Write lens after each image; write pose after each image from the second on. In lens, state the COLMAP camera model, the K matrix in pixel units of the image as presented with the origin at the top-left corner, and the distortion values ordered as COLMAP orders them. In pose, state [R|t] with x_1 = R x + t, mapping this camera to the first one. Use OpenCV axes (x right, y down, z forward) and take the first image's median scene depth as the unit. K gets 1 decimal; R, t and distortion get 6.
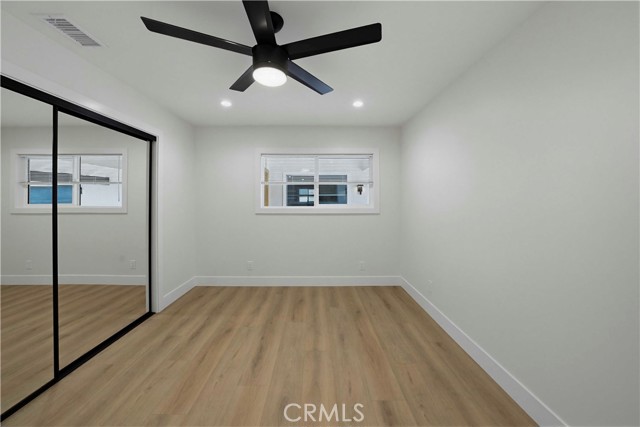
lens RADIAL K [[223.3, 0, 321.2], [0, 223.3, 197.1], [0, 0, 1]] dist [-0.018075, -0.000075]
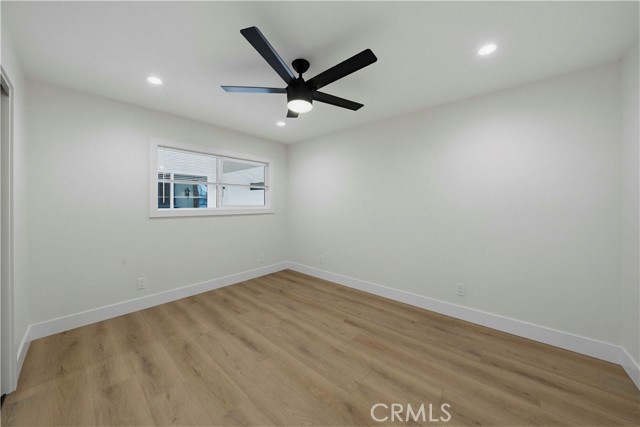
lens RADIAL K [[221.0, 0, 317.9], [0, 221.0, 202.4], [0, 0, 1]] dist [-0.000693, 0.000038]
pose [[0.676839, 0.004582, 0.736117, -0.686584], [-0.012619, 0.999906, 0.005379, 0.006467], [-0.736023, -0.012930, 0.676833, 0.004181]]
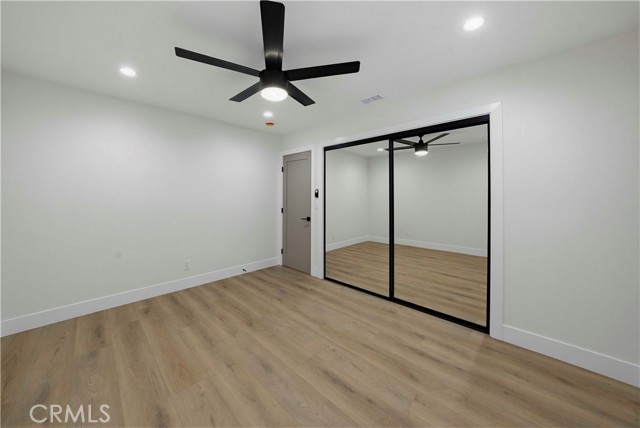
lens RADIAL K [[221.0, 0, 317.9], [0, 221.0, 202.9], [0, 0, 1]] dist [-0.000693, 0.000038]
pose [[-0.708583, 0.023514, -0.705235, 0.272627], [0.014846, 0.999720, 0.018417, 0.023062], [0.705471, 0.002580, -0.708734, 1.224080]]
